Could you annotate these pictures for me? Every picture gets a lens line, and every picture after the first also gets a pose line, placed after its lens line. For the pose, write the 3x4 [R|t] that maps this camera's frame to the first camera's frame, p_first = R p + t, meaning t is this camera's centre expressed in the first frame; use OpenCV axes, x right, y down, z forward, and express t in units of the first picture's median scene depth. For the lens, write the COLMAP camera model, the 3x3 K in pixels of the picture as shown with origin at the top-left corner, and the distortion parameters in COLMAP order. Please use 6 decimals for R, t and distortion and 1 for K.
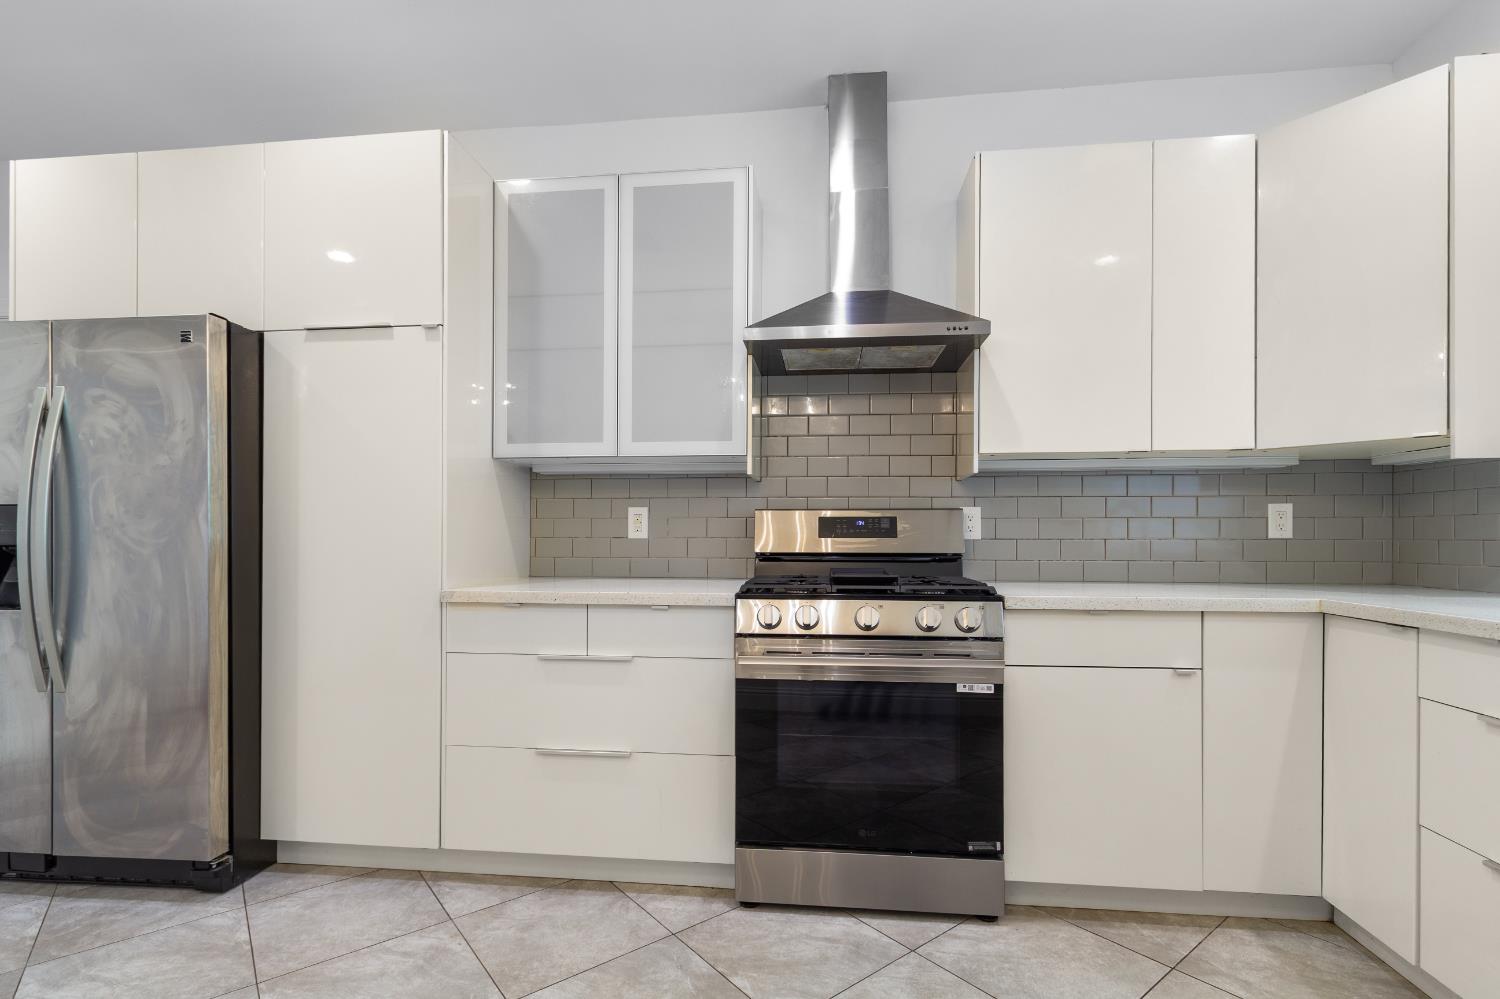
lens RADIAL K [[705.6, 0, 748.4], [0, 705.6, 530.1], [0, 0, 1]] dist [0.002733, 0.001016]
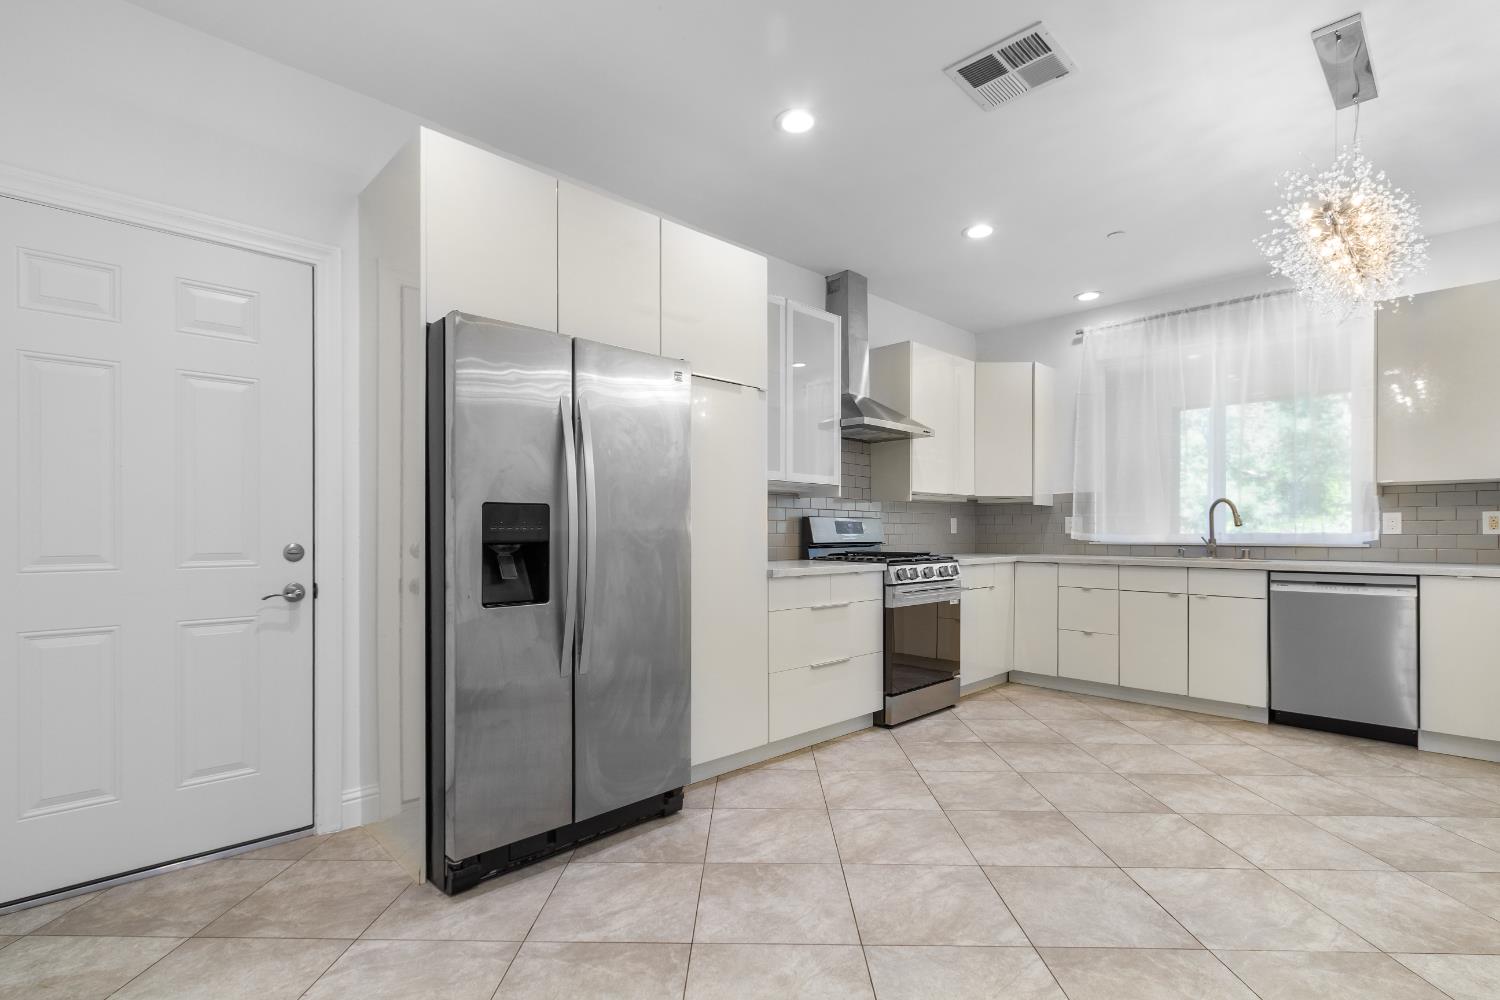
lens RADIAL K [[705.6, 0, 753.5], [0, 705.6, 535.7], [0, 0, 1]] dist [0.002733, 0.001016]
pose [[0.628781, -0.004789, 0.777568, -1.667267], [-0.004246, 0.999945, 0.009592, 0.000077], [-0.777571, -0.009333, 0.628726, 0.098353]]
